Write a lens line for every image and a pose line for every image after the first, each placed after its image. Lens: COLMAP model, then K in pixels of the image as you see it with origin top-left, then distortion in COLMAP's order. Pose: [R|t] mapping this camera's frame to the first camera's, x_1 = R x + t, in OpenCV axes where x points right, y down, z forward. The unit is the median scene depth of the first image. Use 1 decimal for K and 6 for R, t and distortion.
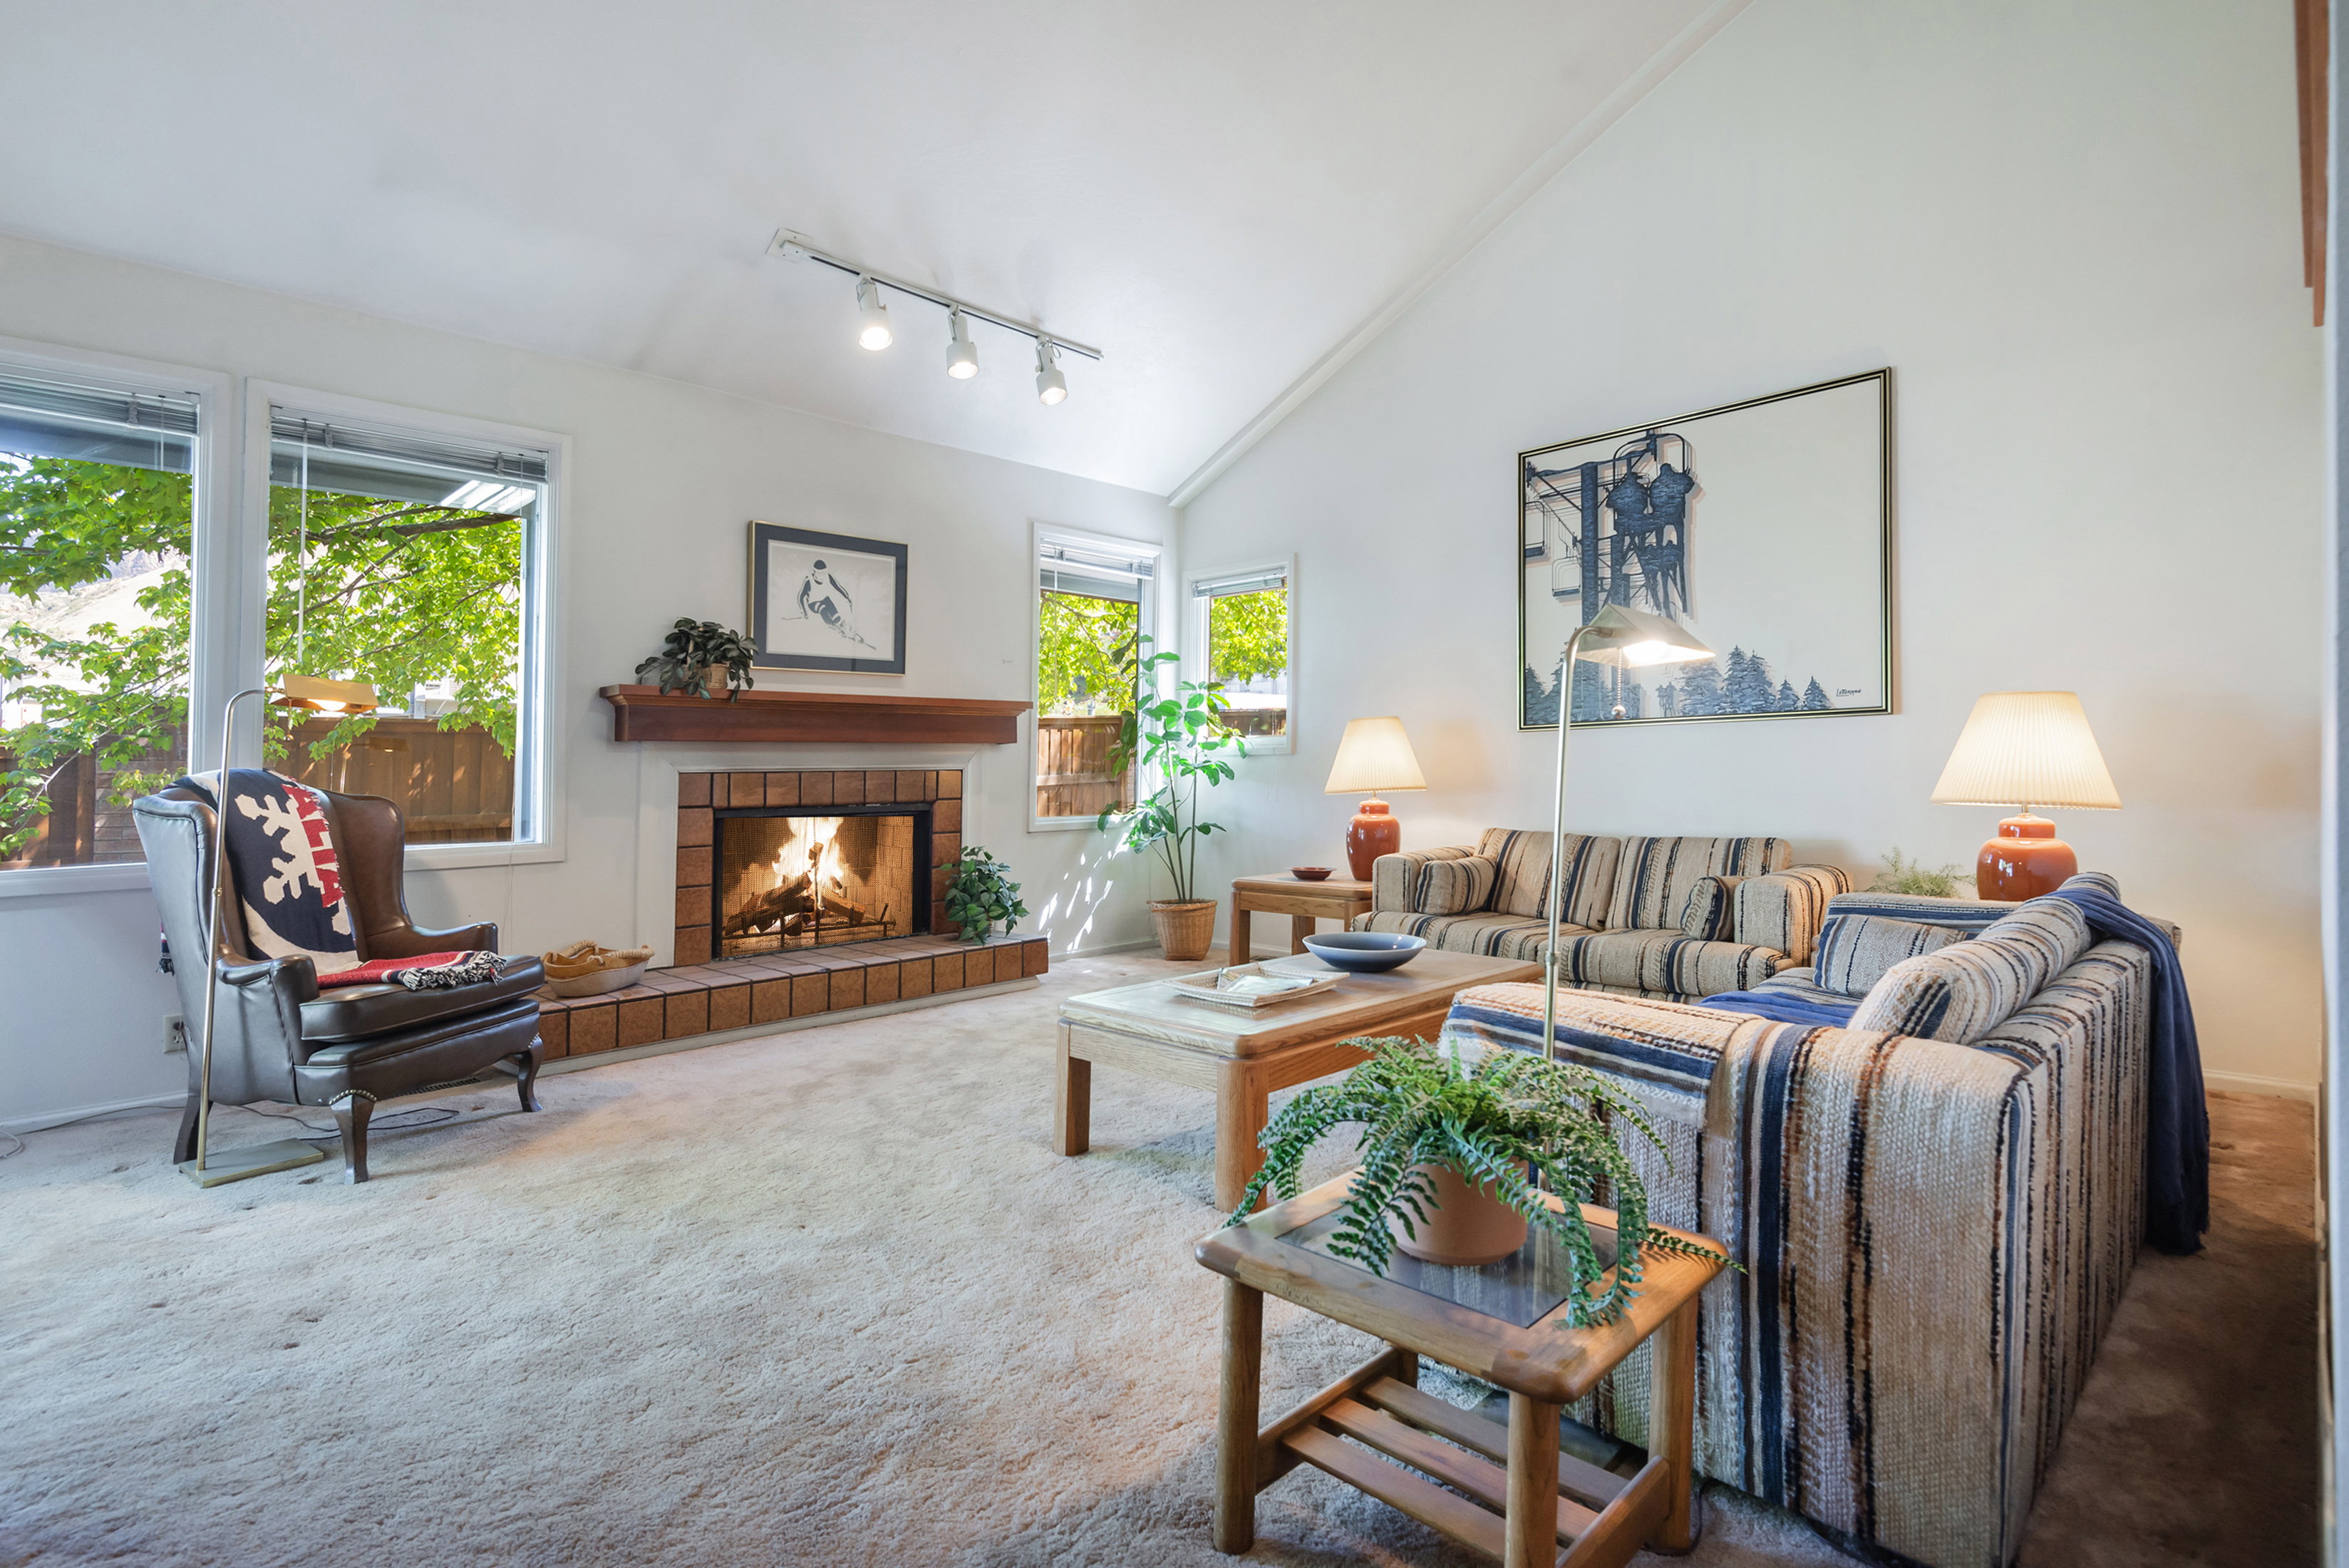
lens RADIAL K [[1166.4, 0, 1120.8], [0, 1166.4, 758.3], [0, 0, 1]] dist [0.018593, -0.014577]
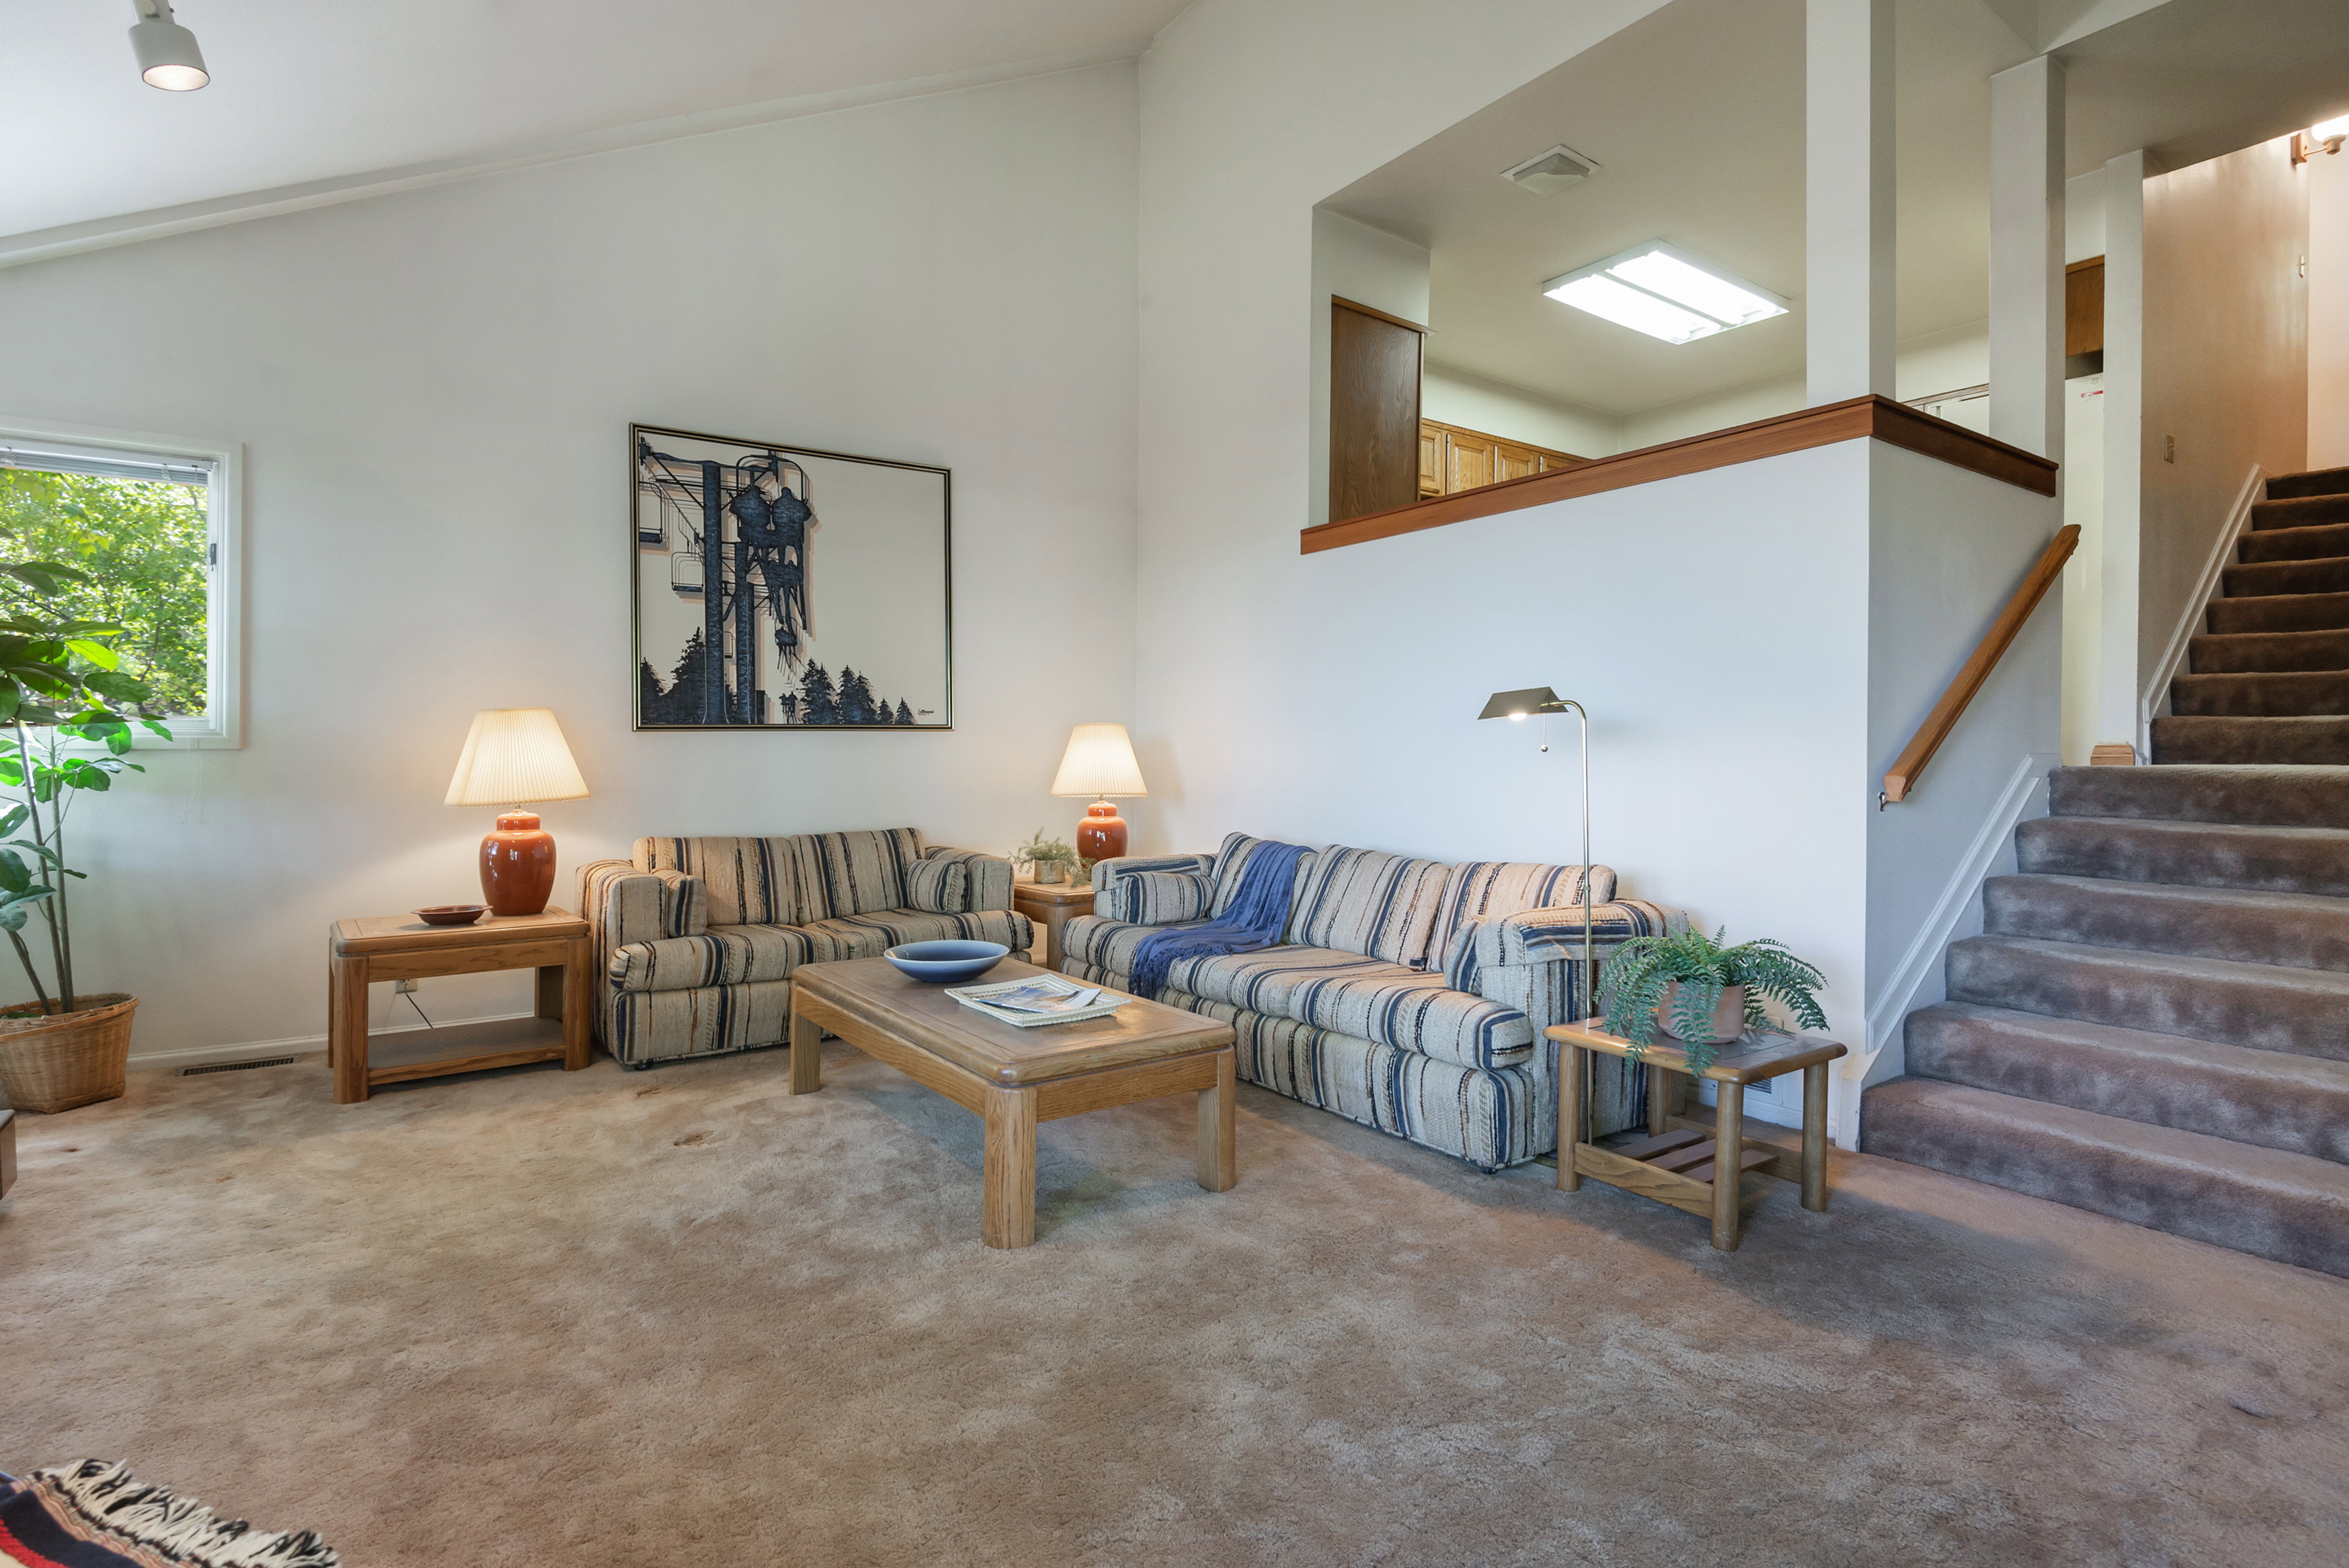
lens RADIAL K [[1166.4, 0, 1171.2], [0, 1166.4, 796.6], [0, 0, 1]] dist [0.018593, -0.014577]
pose [[0.155560, -0.026831, 0.987462, -0.549879], [-0.010322, 0.999532, 0.028785, -0.003039], [-0.987773, -0.014671, 0.155210, 0.486521]]
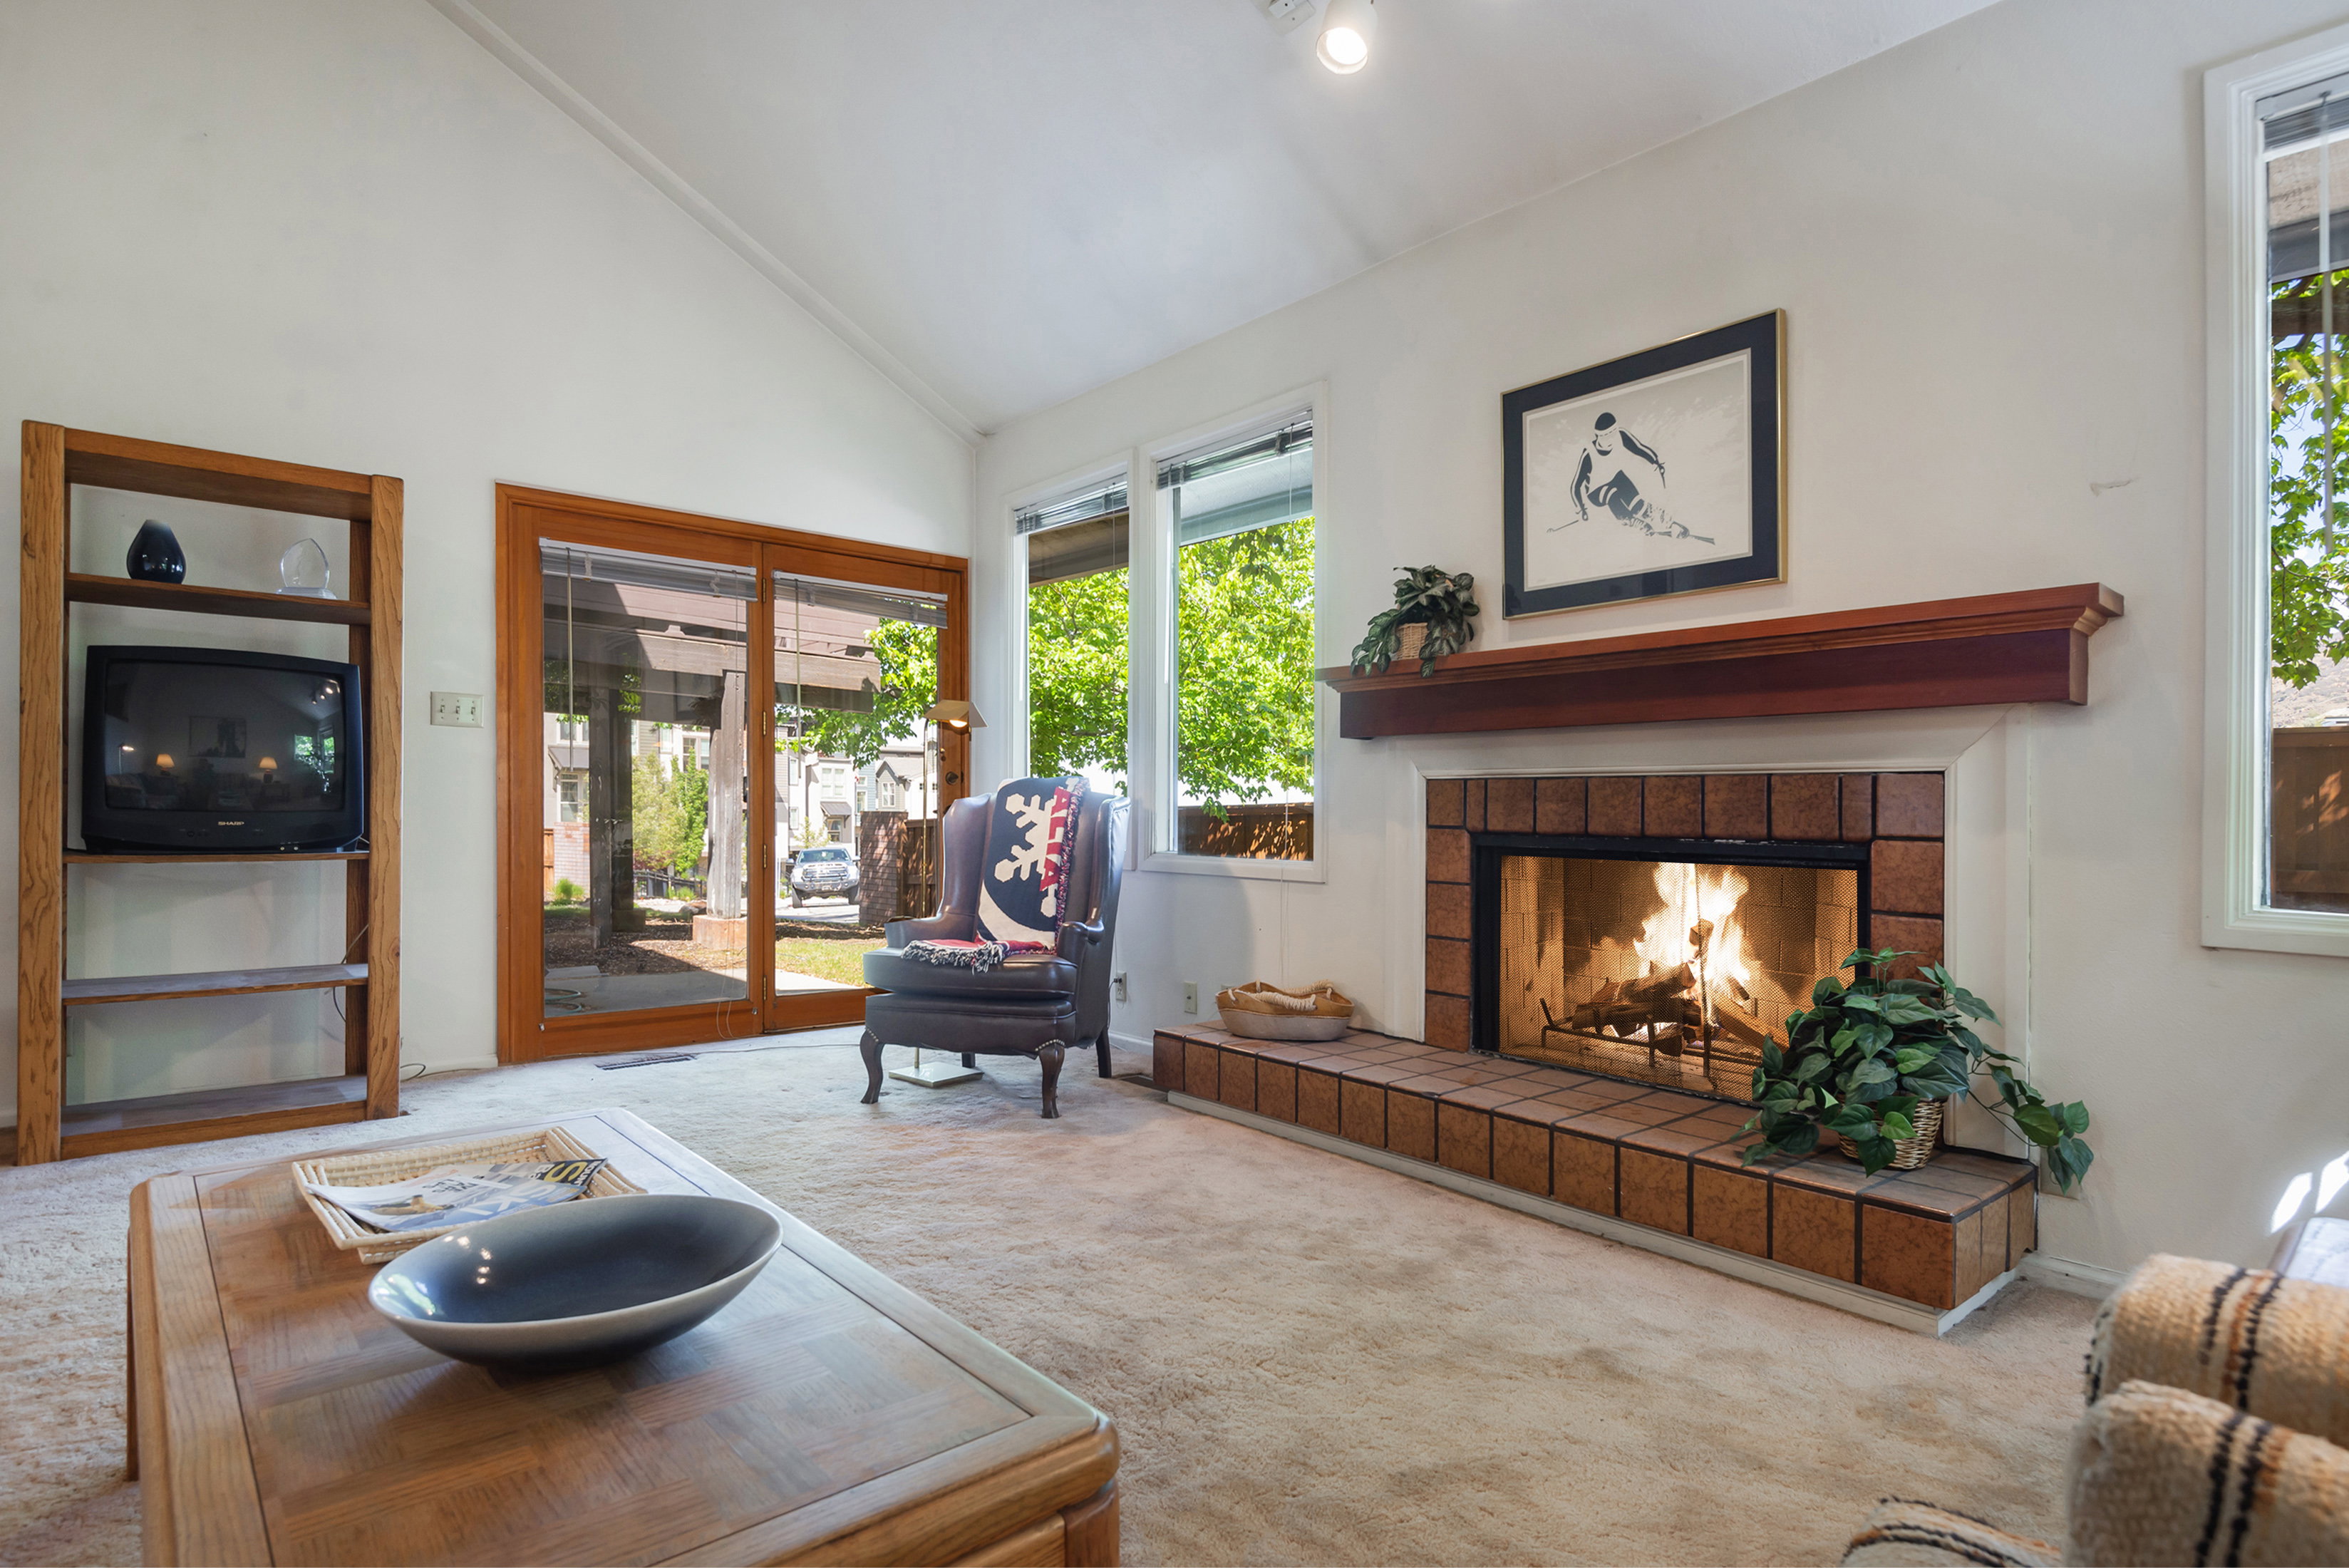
lens RADIAL K [[1218.0, 0, 1152.5], [0, 1218.0, 796.7], [0, 0, 1]] dist [-0.006330, -0.000528]
pose [[-0.077654, 0.001306, -0.996980, 0.393355], [-0.002267, 0.999996, 0.001487, 0.022450], [0.996978, 0.002376, -0.077651, 0.891758]]
